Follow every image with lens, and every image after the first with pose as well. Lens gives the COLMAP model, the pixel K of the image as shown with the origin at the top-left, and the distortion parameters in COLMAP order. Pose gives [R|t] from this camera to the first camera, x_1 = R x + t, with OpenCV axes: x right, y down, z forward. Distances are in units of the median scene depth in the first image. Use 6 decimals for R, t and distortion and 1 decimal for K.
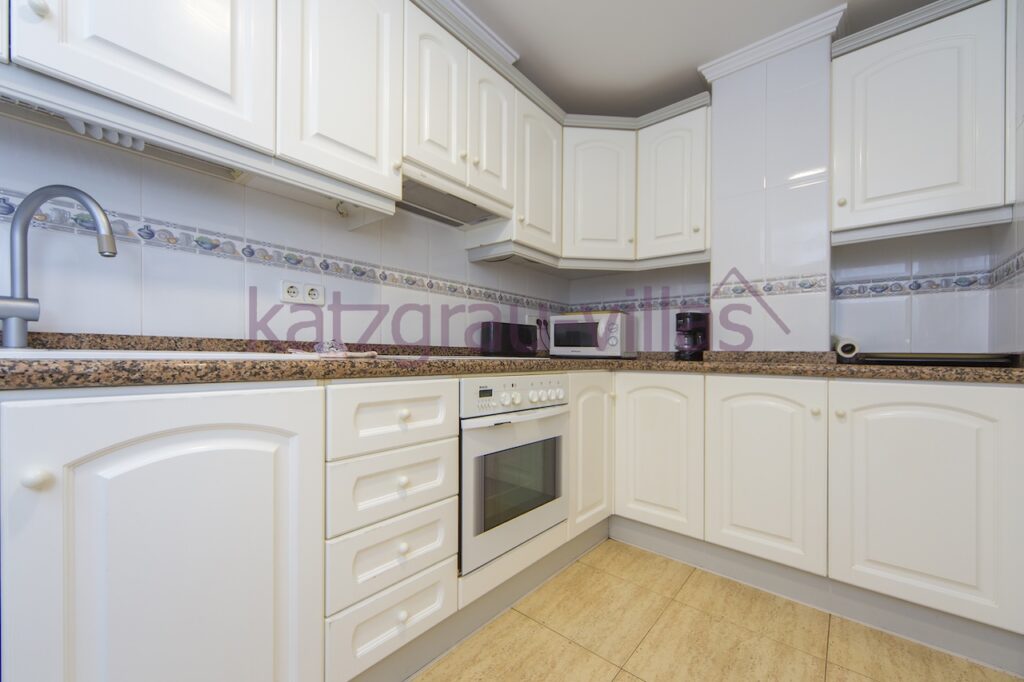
lens RADIAL K [[400.1, 0, 511.9], [0, 400.1, 357.6], [0, 0, 1]] dist [0.000770, -0.000212]
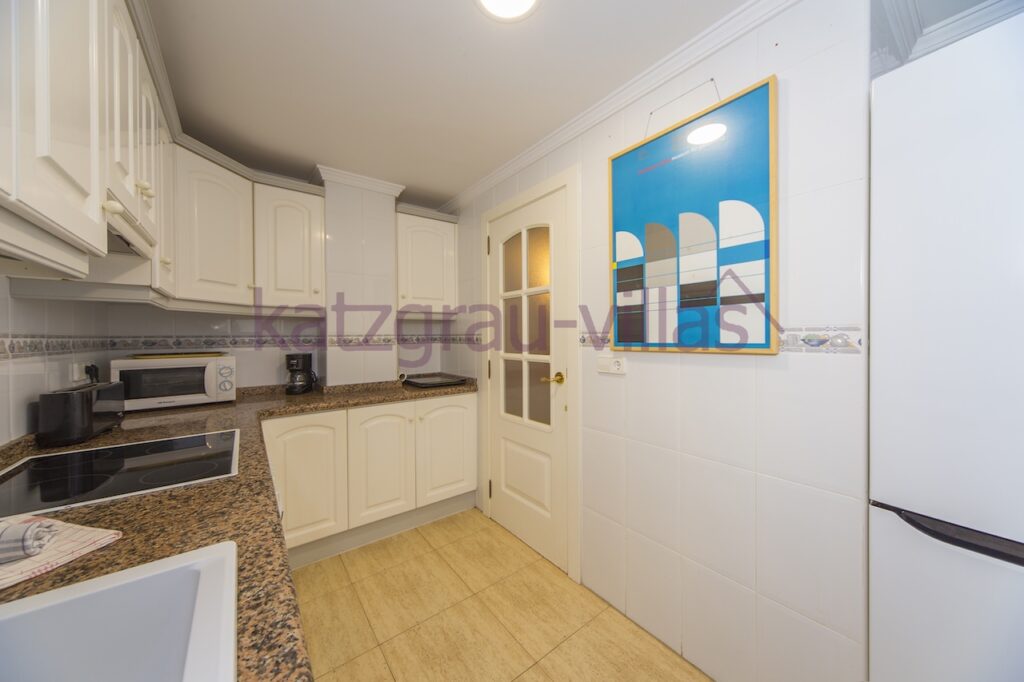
lens RADIAL K [[345.4, 0, 512.1], [0, 345.4, 335.6], [0, 0, 1]] dist [0.002669, 0.000210]
pose [[0.208058, -0.014936, 0.978002, -0.484003], [0.014018, 0.999826, 0.012287, -0.188022], [-0.978016, 0.011154, 0.208231, 0.174136]]
